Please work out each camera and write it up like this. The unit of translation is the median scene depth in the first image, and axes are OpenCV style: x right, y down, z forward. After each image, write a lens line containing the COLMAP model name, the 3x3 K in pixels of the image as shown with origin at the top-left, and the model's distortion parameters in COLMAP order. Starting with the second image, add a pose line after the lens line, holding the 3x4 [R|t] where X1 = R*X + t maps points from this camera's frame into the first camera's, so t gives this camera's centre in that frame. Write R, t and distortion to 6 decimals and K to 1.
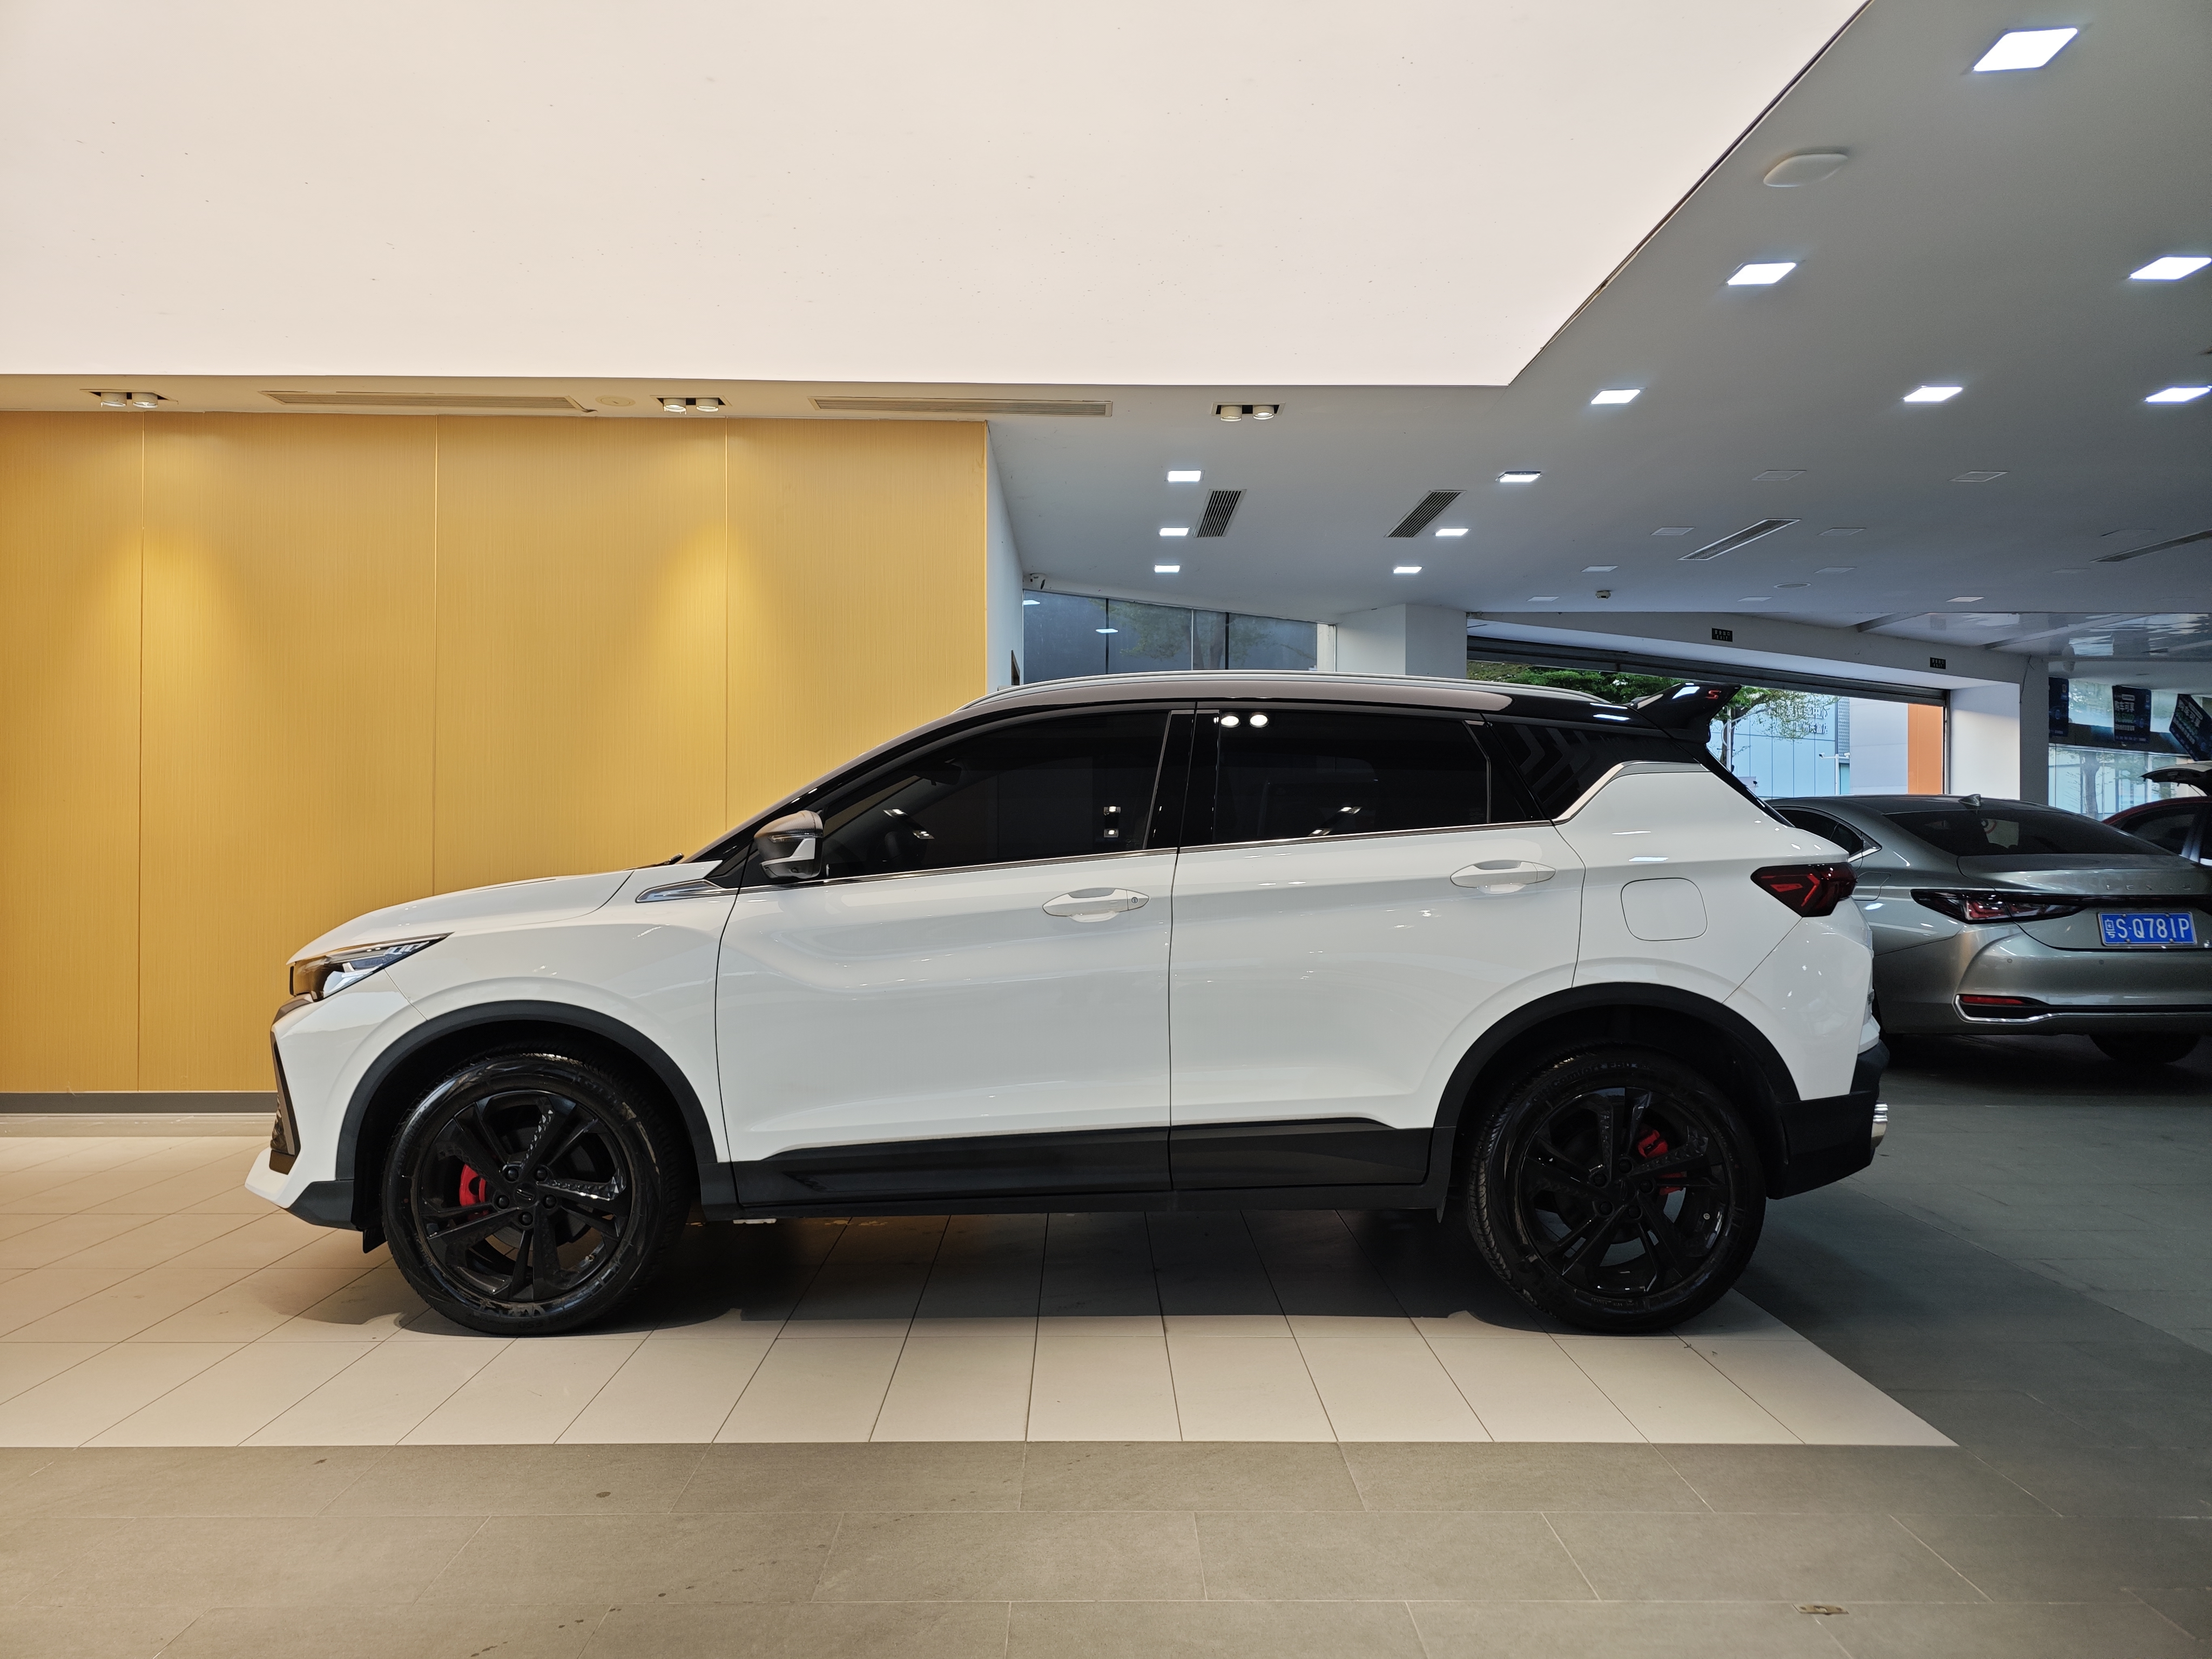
lens RADIAL K [[1504.8, 0, 1106.0], [0, 1504.8, 829.5], [0, 0, 1]] dist [0.003599, 0.000190]
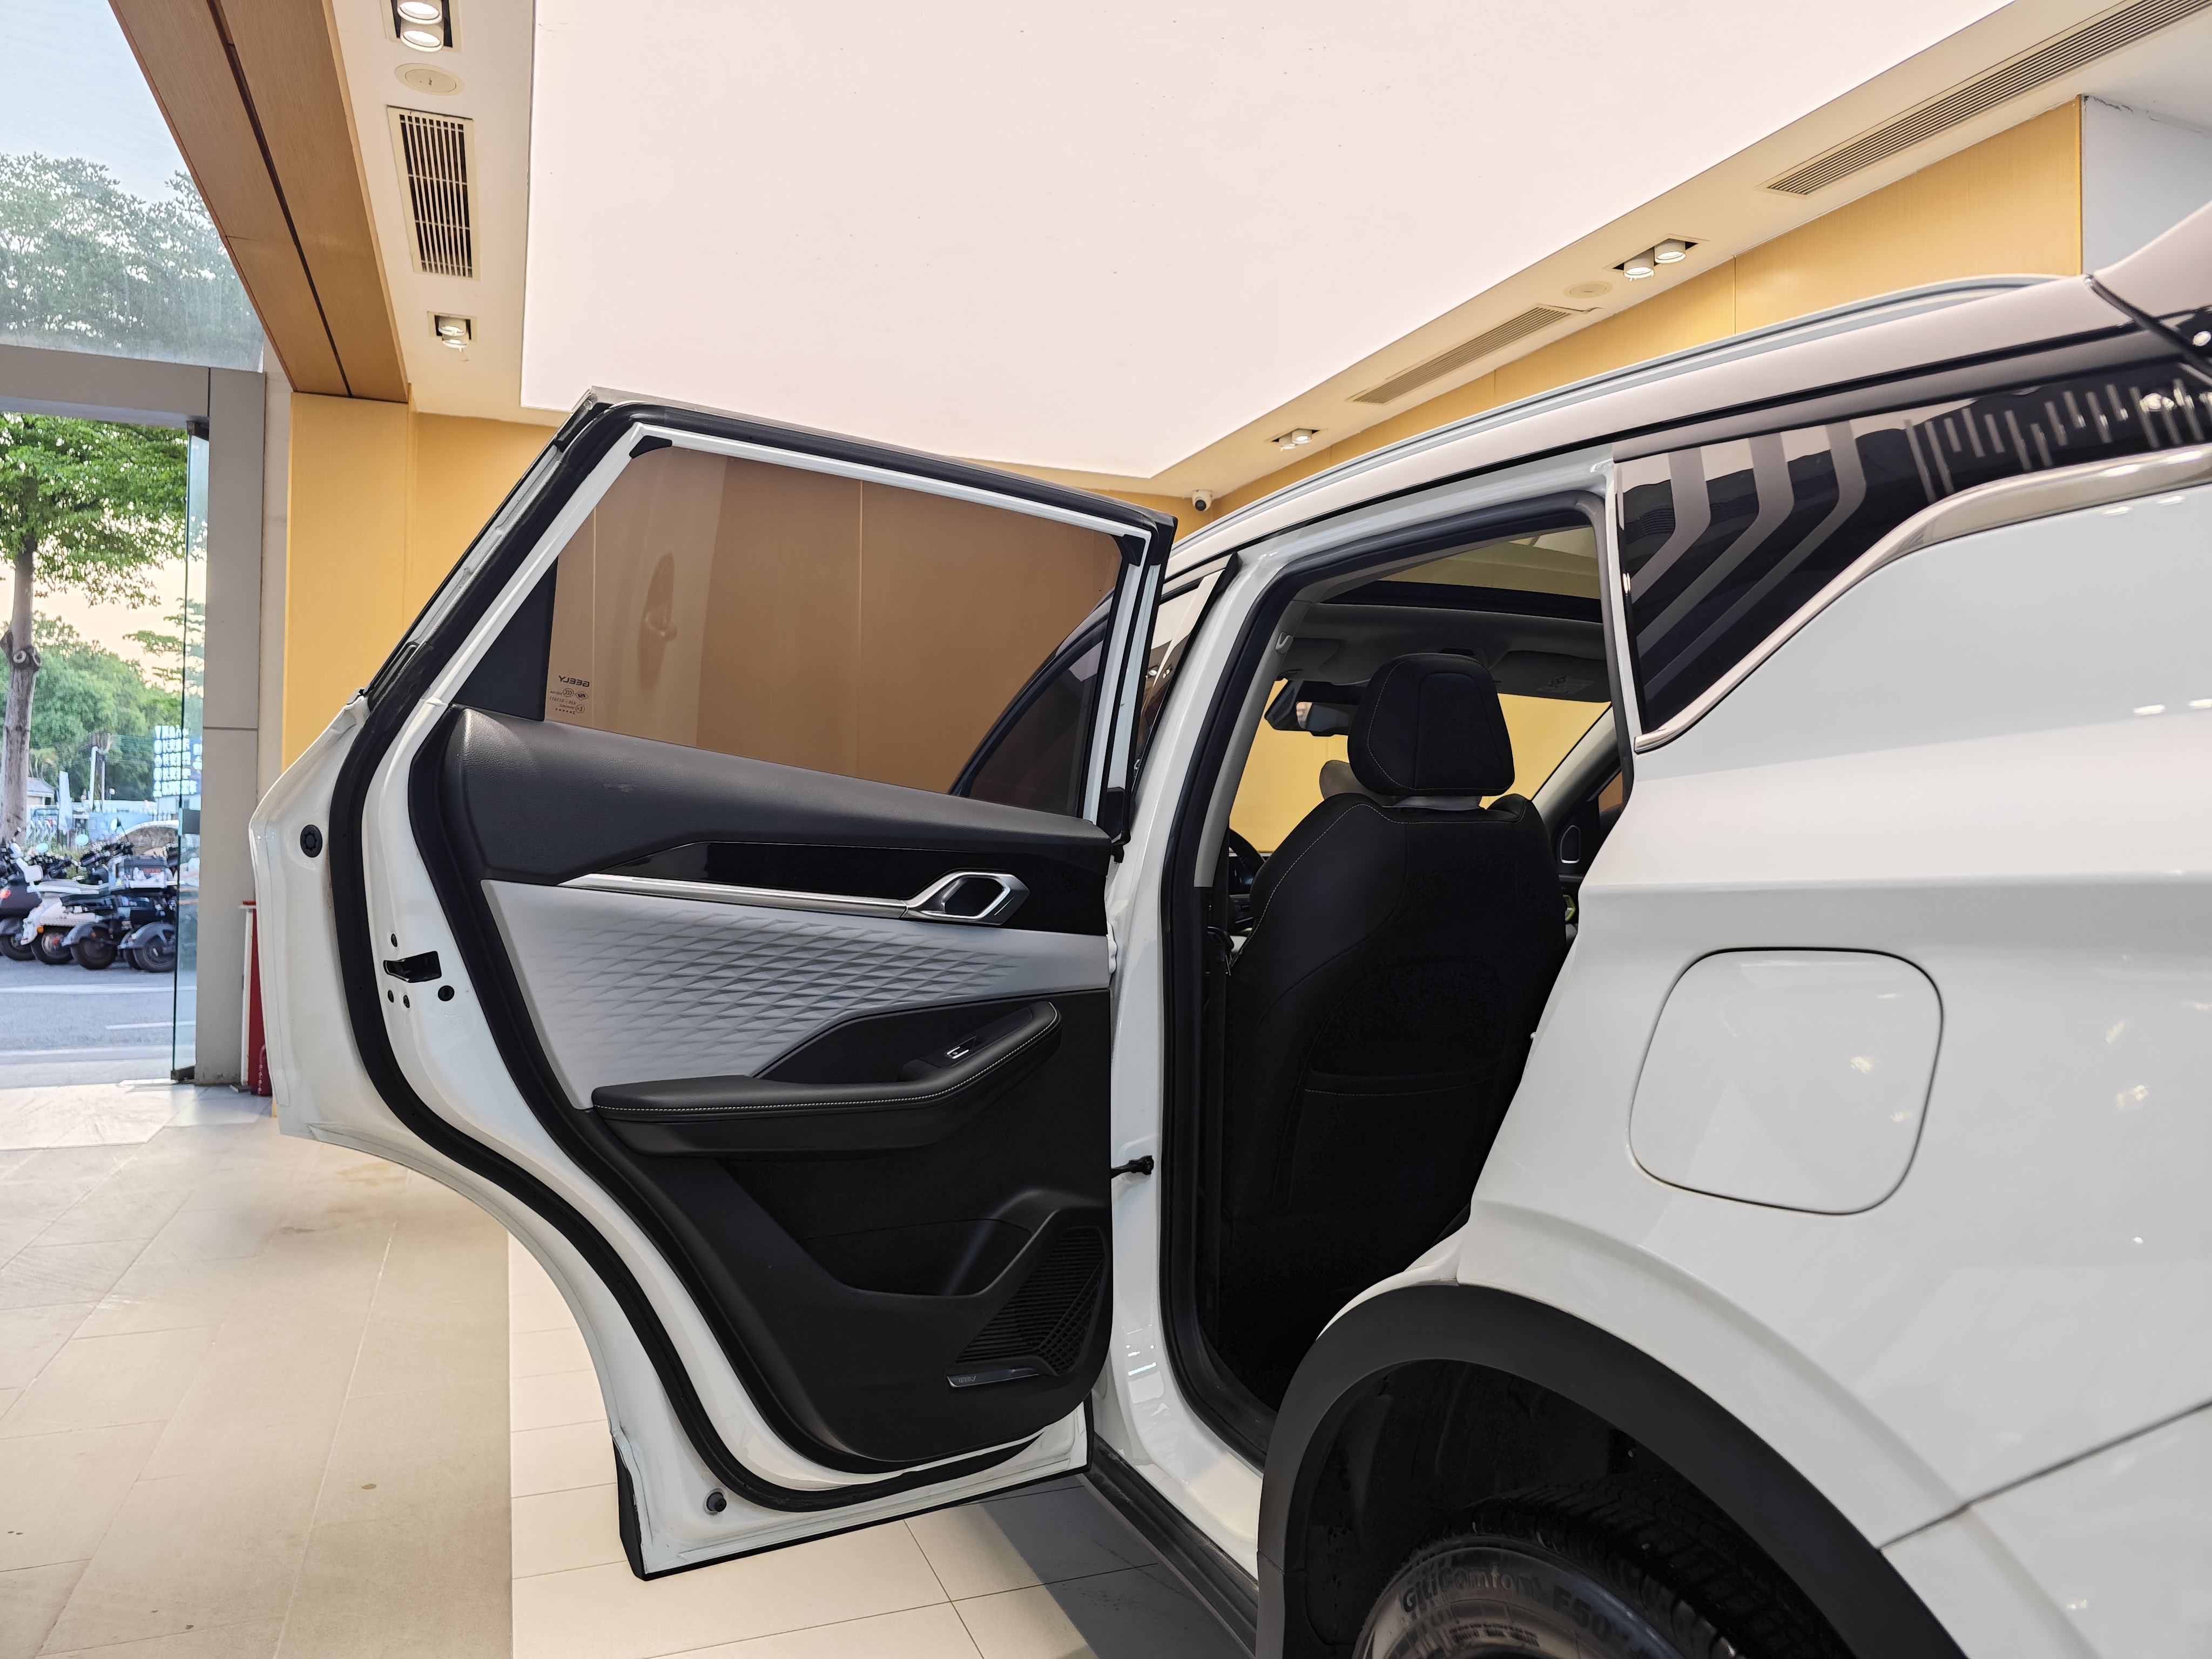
lens RADIAL K [[1504.8, 0, 1106.0], [0, 1504.8, 829.5], [0, 0, 1]] dist [0.003599, 0.000190]
pose [[0.355945, -0.008431, -0.934469, 0.409147], [0.001084, 0.999962, -0.008609, 0.011796], [0.934506, 0.002051, 0.355941, 0.591824]]
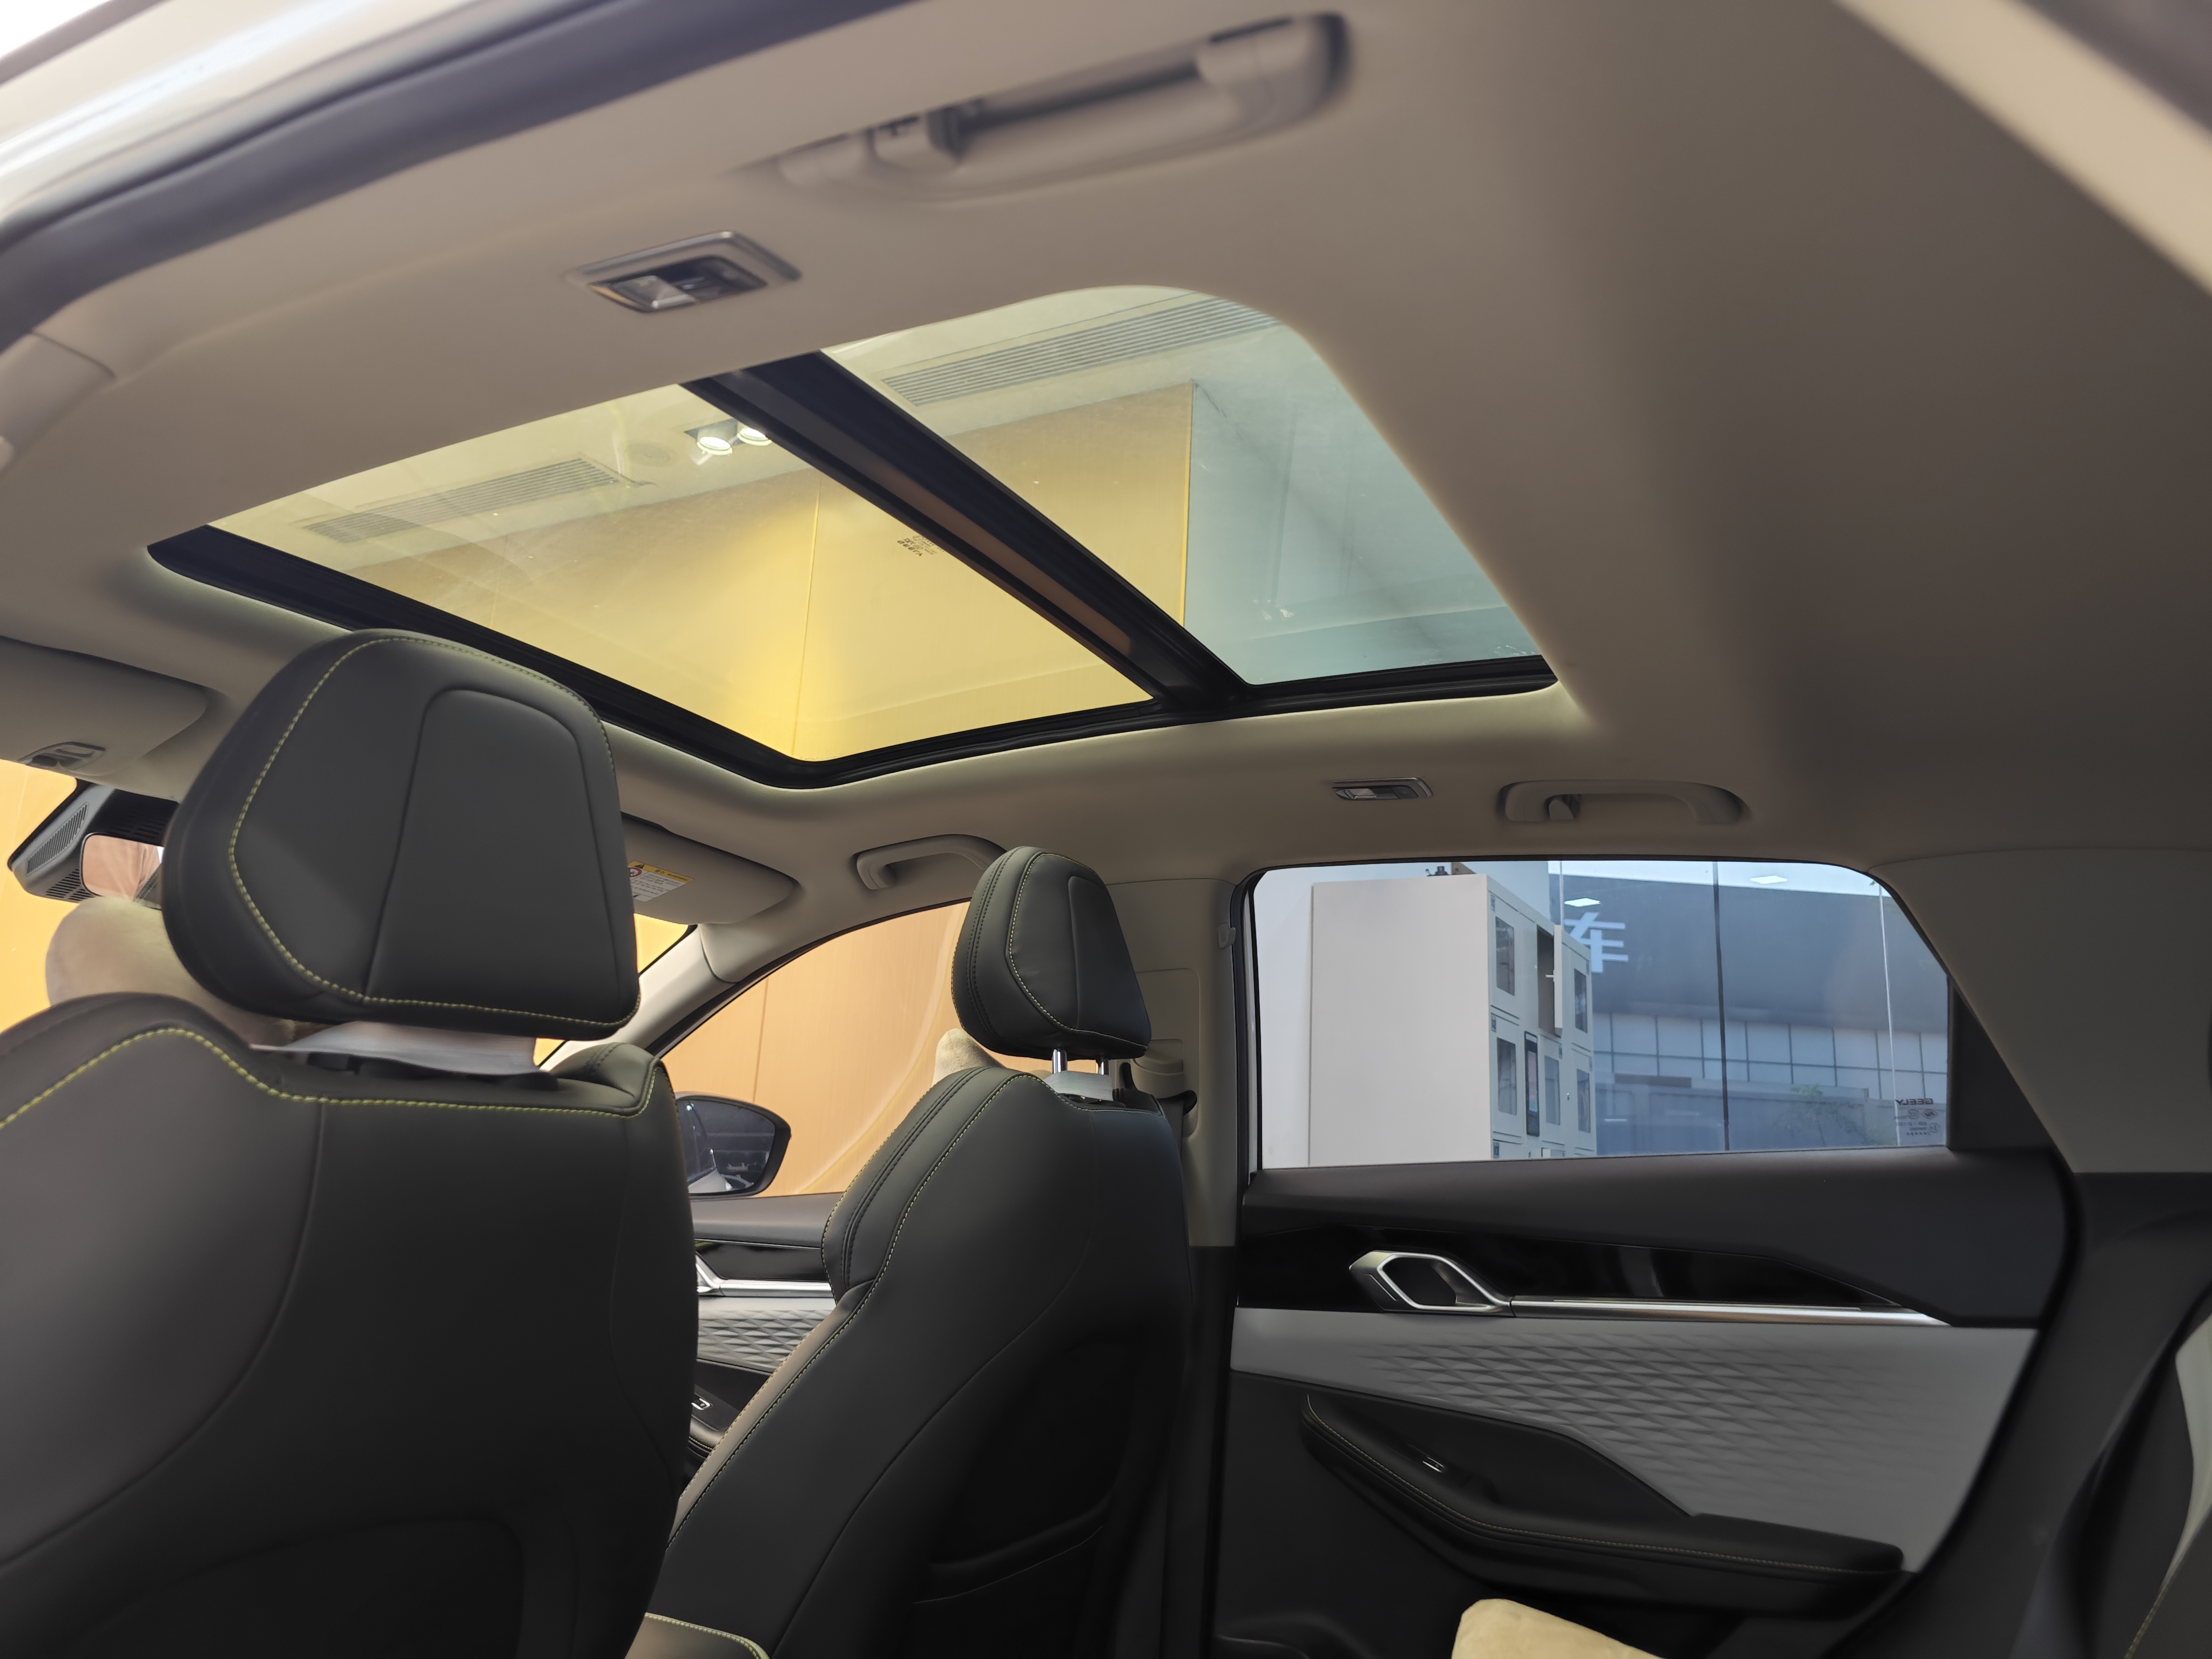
lens RADIAL K [[1504.8, 0, 1106.0], [0, 1504.8, 829.5], [0, 0, 1]] dist [0.003599, 0.000190]
pose [[0.868756, -0.079330, -0.488845, 0.192897], [-0.037407, 0.973756, -0.224499, 0.011243], [0.493825, 0.213321, 0.842989, 0.724374]]
